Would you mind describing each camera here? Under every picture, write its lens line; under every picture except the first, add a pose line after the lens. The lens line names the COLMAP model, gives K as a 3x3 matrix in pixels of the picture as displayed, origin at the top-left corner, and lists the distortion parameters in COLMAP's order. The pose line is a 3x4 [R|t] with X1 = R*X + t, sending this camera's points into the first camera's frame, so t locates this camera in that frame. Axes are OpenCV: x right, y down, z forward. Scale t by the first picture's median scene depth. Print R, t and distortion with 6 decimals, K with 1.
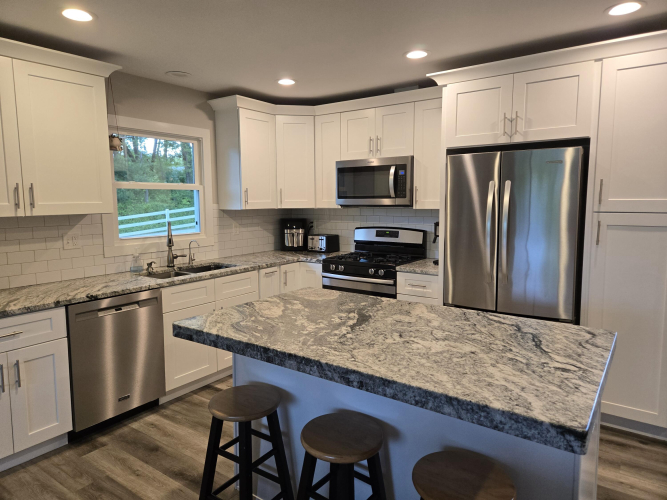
lens RADIAL K [[441.7, 0, 329.0], [0, 441.7, 246.9], [0, 0, 1]] dist [0.059678, -0.043892]
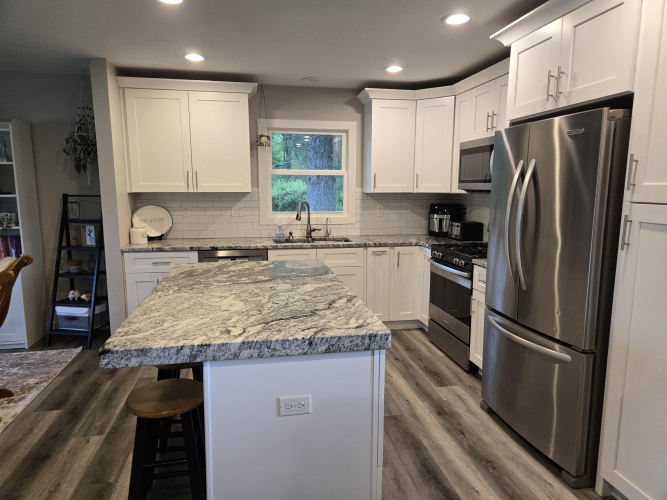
lens RADIAL K [[441.7, 0, 330.5], [0, 441.7, 251.1], [0, 0, 1]] dist [0.059678, -0.043892]
pose [[0.726660, 0.109775, -0.678170, 0.790820], [-0.084331, 0.993939, 0.070528, -0.014560], [0.681802, 0.005941, 0.731513, 0.201655]]
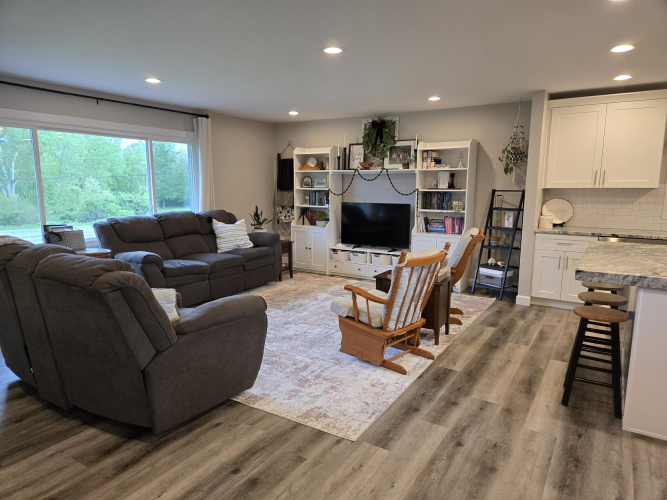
lens RADIAL K [[441.7, 0, 331.1], [0, 441.7, 254.1], [0, 0, 1]] dist [0.059678, -0.043892]
pose [[0.061736, 0.165618, -0.984256, 1.204690], [-0.113441, 0.980911, 0.157940, 0.035120], [0.991625, 0.101905, 0.079345, -0.239877]]
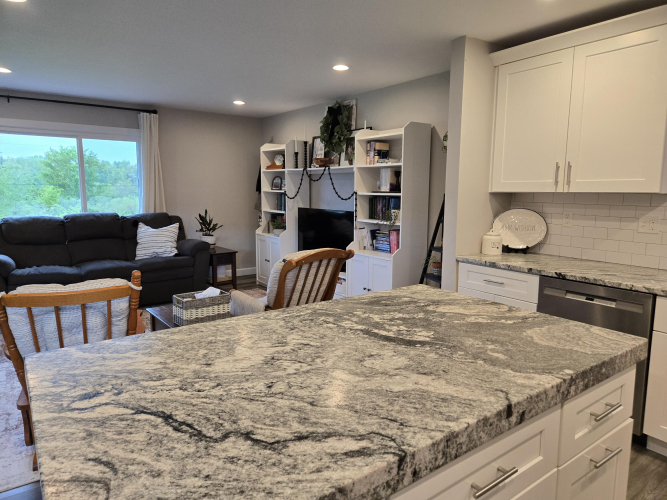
lens RADIAL K [[441.7, 0, 337.6], [0, 441.7, 248.2], [0, 0, 1]] dist [0.059678, -0.043892]
pose [[-0.297859, 0.135496, -0.944945, 0.575522], [-0.110884, 0.978264, 0.175225, -0.068822], [0.948148, 0.156972, -0.276360, 0.843947]]
